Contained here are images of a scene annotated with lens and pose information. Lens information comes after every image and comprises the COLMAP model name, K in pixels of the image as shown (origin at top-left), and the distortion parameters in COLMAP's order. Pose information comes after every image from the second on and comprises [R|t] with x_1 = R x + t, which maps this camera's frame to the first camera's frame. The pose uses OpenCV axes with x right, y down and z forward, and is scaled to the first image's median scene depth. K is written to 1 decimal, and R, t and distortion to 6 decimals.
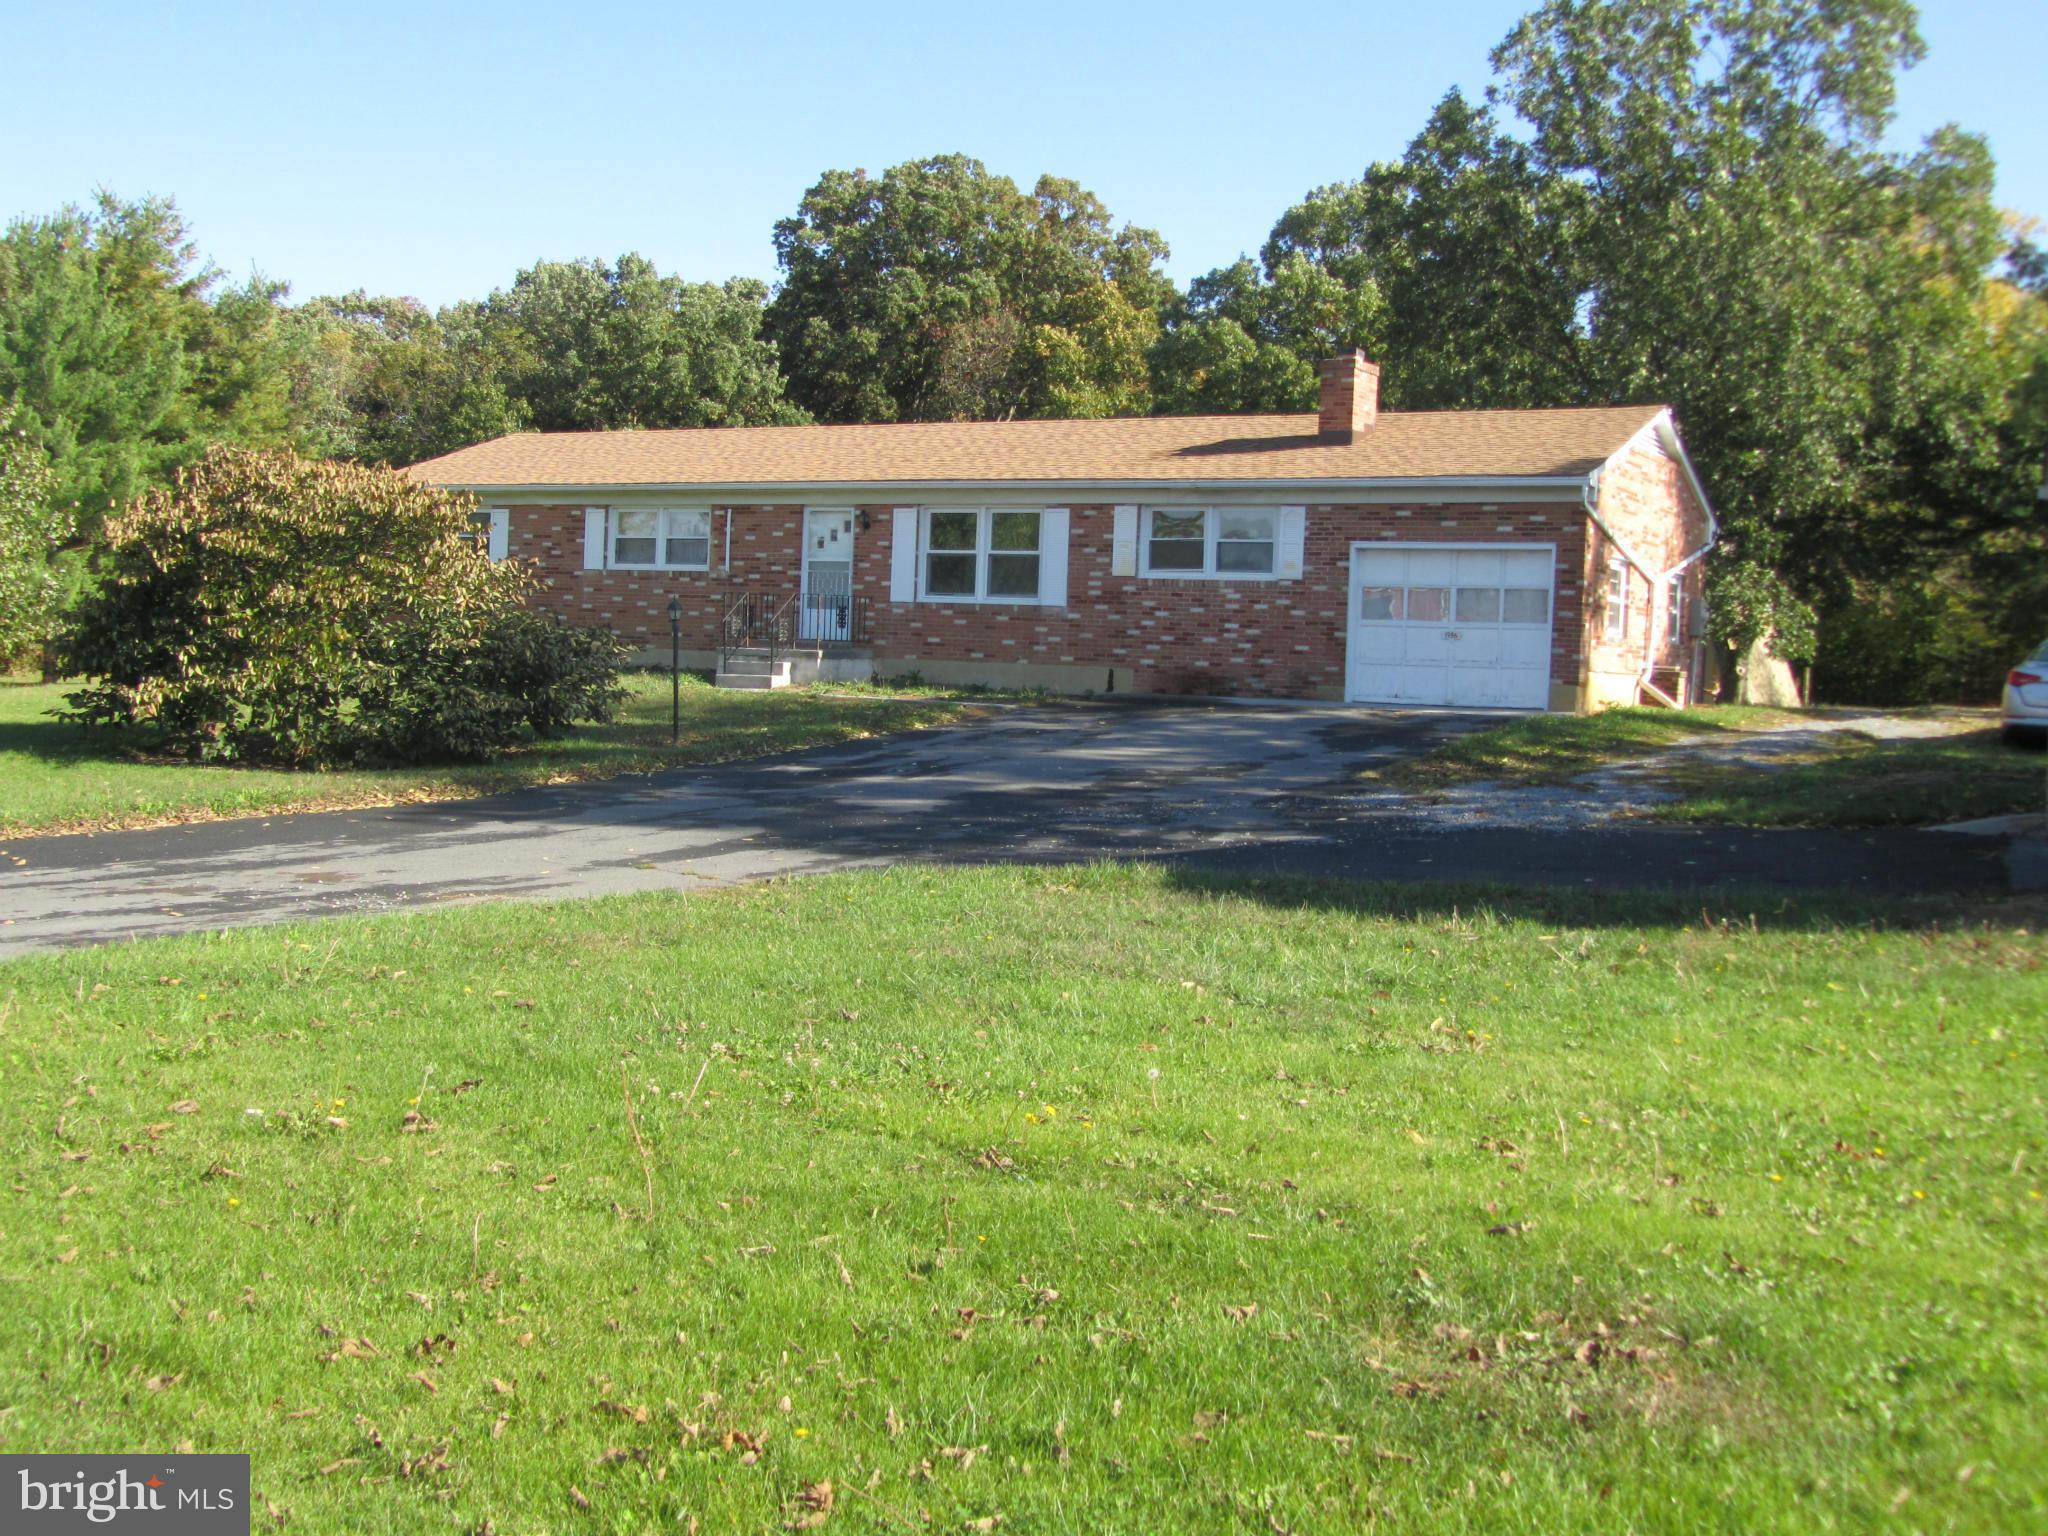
lens RADIAL K [[2187.7, 0, 1024.0], [0, 2187.7, 768.0], [0, 0, 1]] dist [-0.054371, 0.010435]
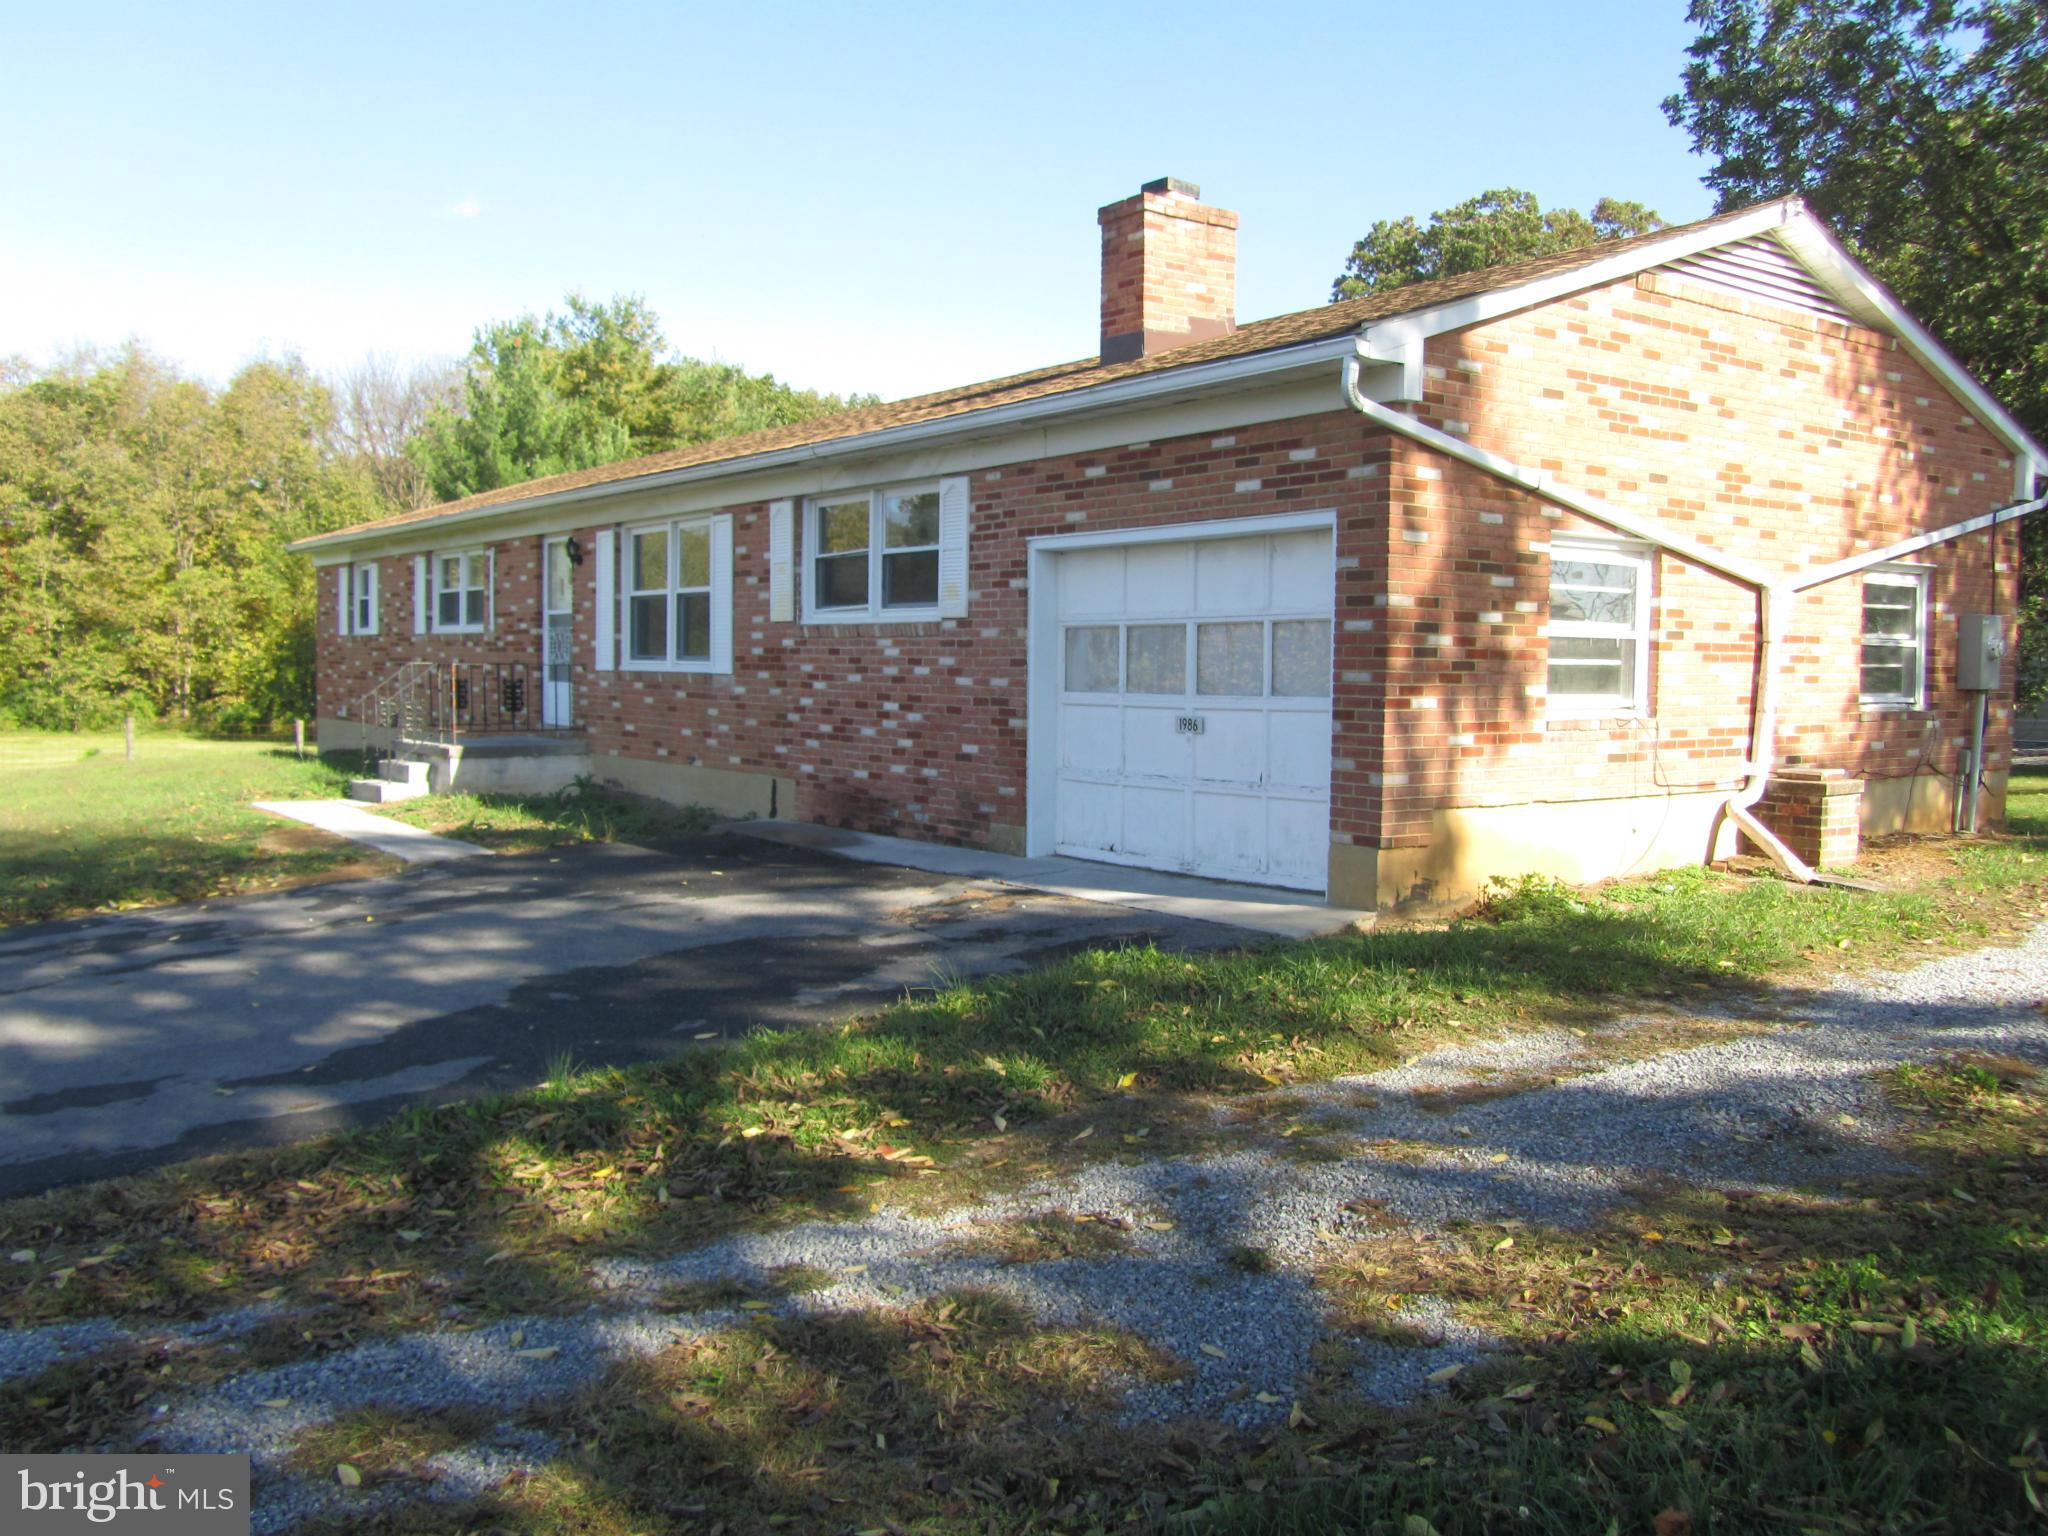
lens RADIAL K [[1703.2, 0, 1024.0], [0, 1703.2, 768.0], [0, 0, 1]] dist [-0.020351, 0.001035]
pose [[0.909833, -0.004256, -0.414953, 0.302536], [0.005013, 0.999987, 0.000735, -0.049860], [0.414945, -0.002749, 0.909842, 0.627354]]
